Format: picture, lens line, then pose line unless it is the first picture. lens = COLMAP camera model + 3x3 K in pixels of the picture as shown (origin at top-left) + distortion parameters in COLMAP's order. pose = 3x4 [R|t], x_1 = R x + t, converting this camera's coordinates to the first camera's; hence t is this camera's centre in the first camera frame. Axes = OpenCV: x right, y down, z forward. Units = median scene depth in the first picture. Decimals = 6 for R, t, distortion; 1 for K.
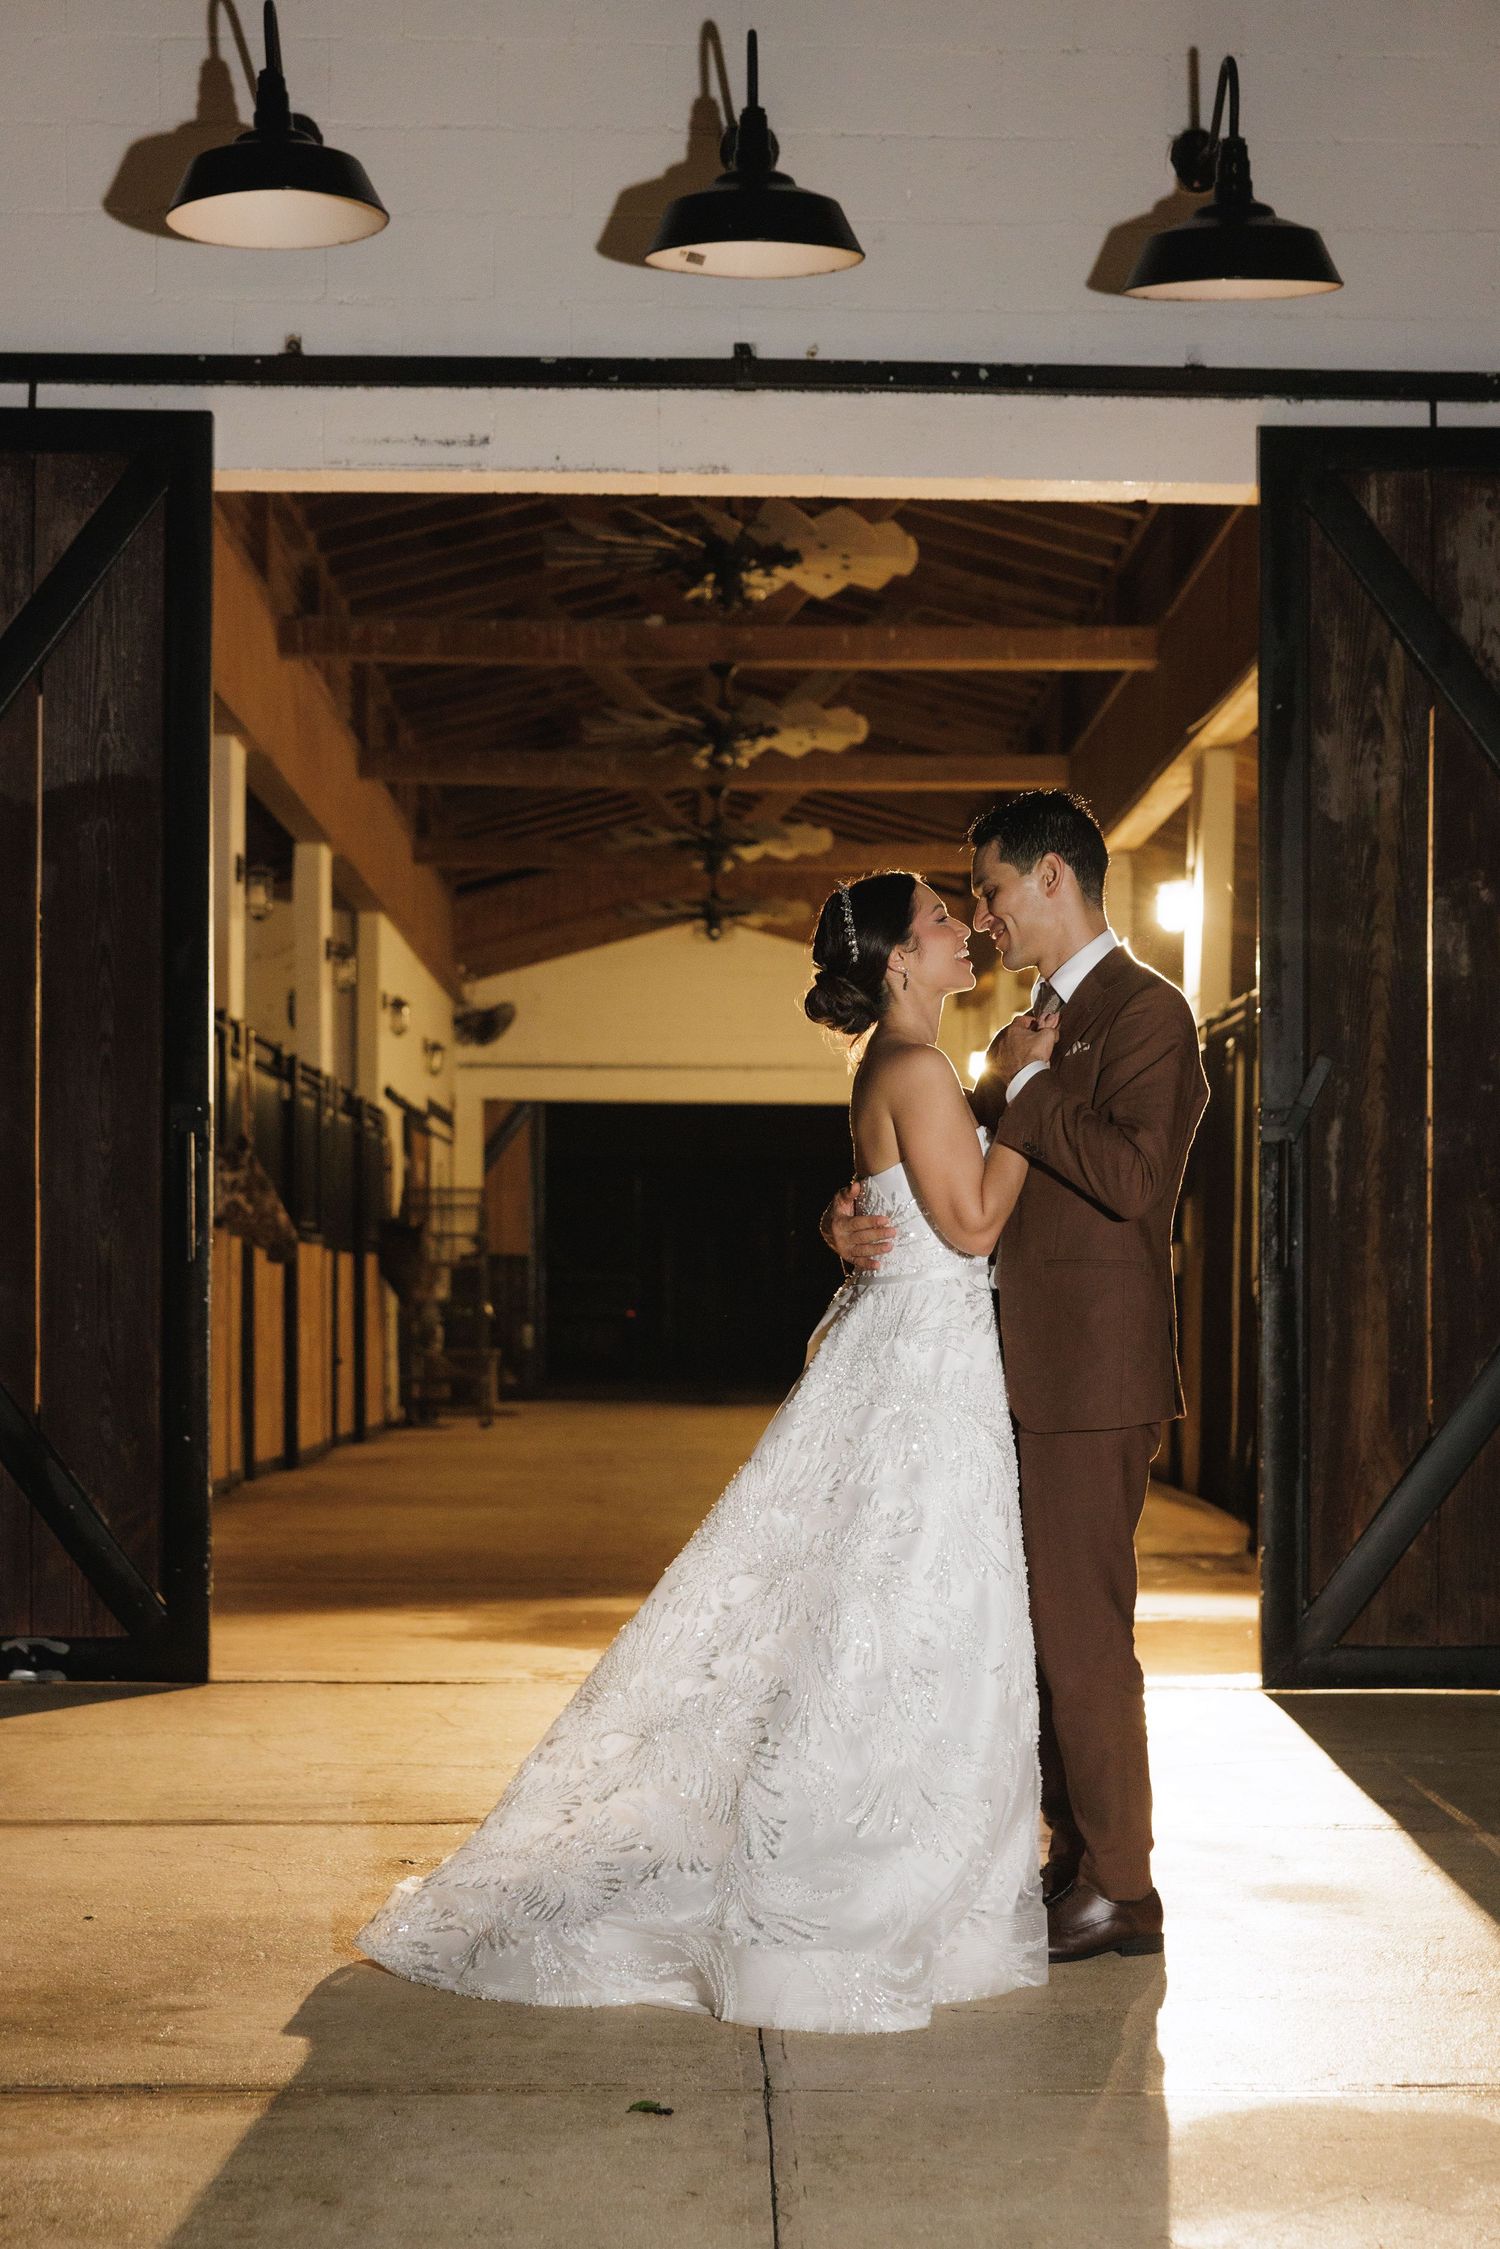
lens RADIAL K [[3509.0, 0, 745.8], [0, 3509.0, 1390.2], [0, 0, 1]] dist [0.010083, 0.024974]
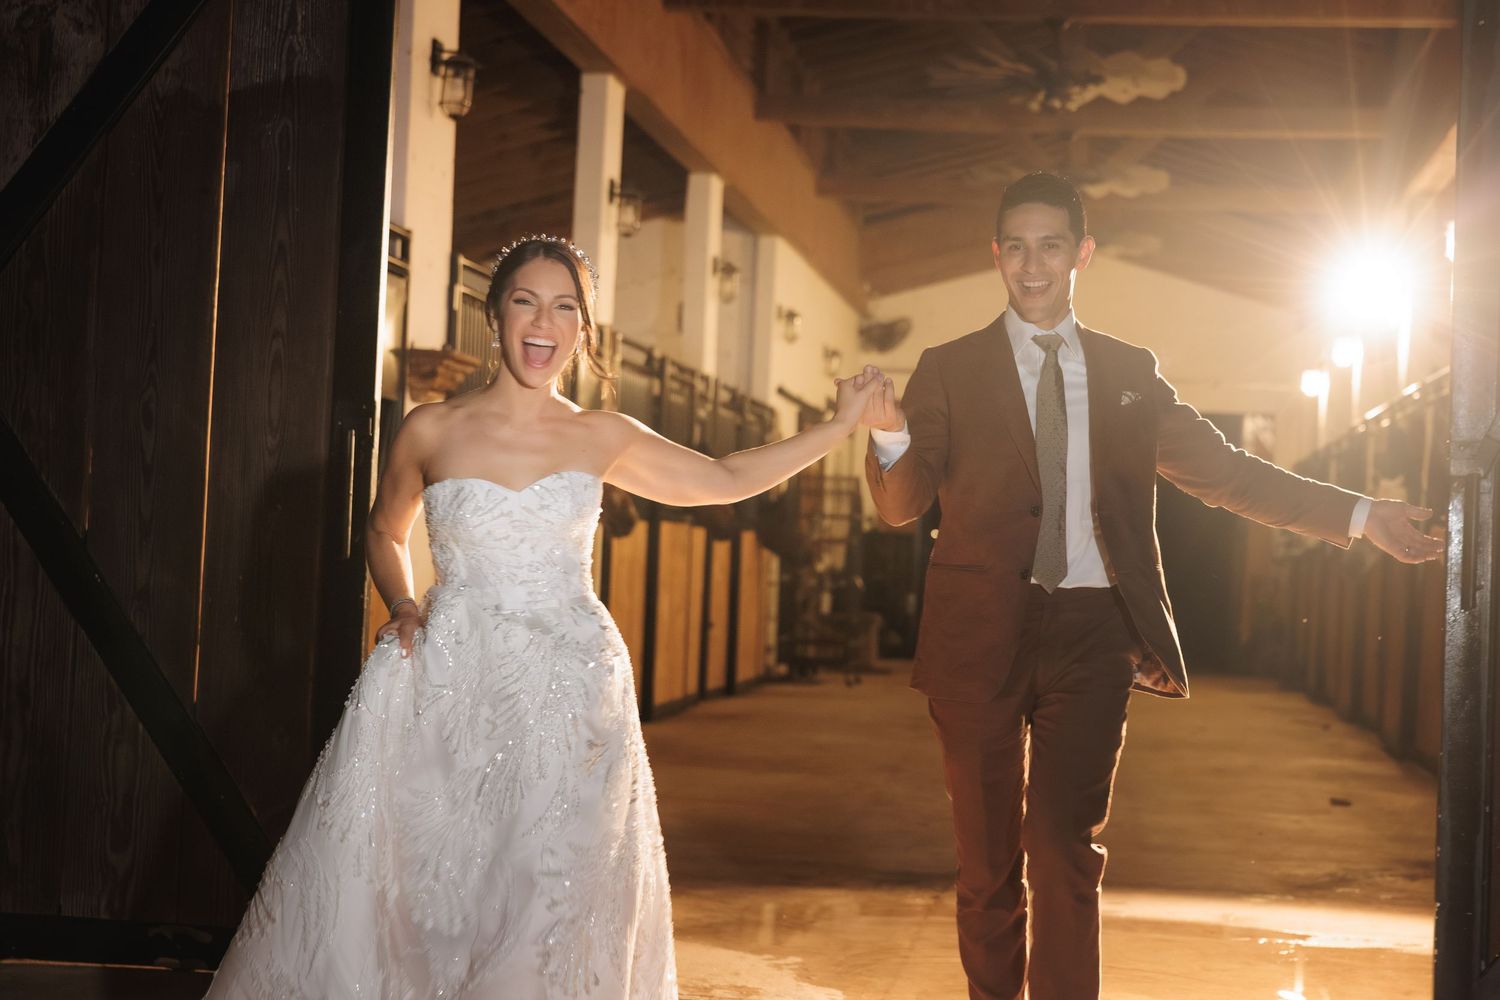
lens RADIAL K [[2844.2, 0, 750.0], [0, 2844.2, 500.0], [0, 0, 1]] dist [0.050482, 0.334213]
pose [[0.988850, 0.035602, -0.144598, 0.032809], [-0.042286, 0.998162, -0.043413, -0.010206], [0.142787, 0.049043, 0.988538, 0.094089]]
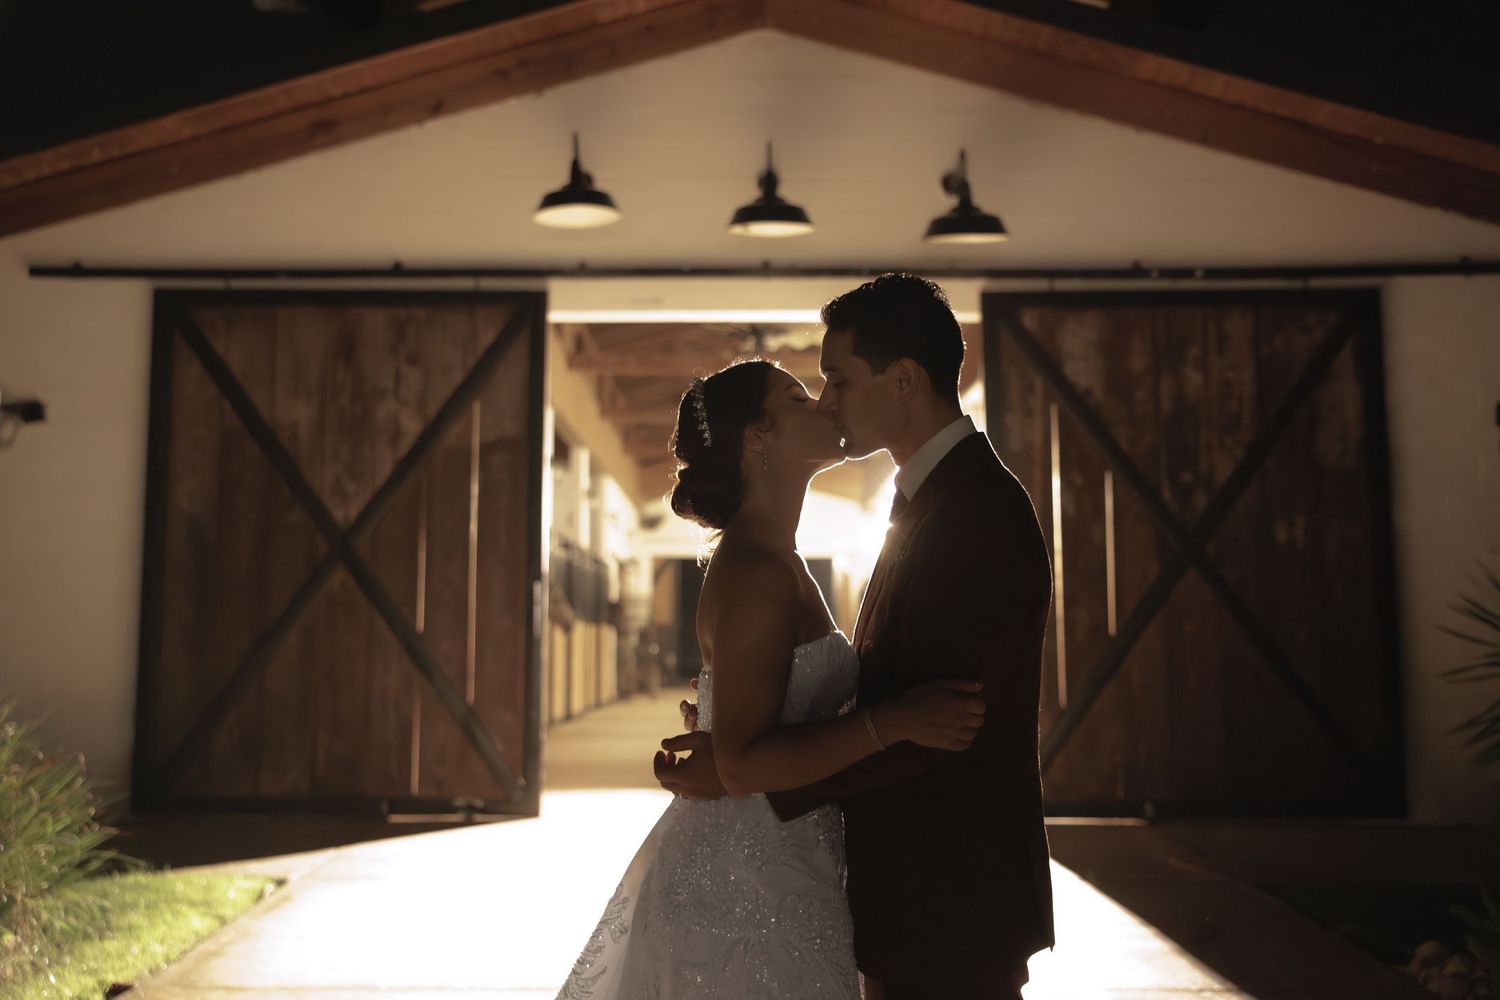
lens RADIAL K [[1581.4, 0, 714.3], [0, 1581.4, 496.8], [0, 0, 1]] dist [-0.000022, -0.017986]
pose [[0.999452, -0.006204, -0.032518, -0.000892], [0.002410, 0.993311, -0.115444, -0.003471], [0.033017, 0.115303, 0.992782, -0.032875]]
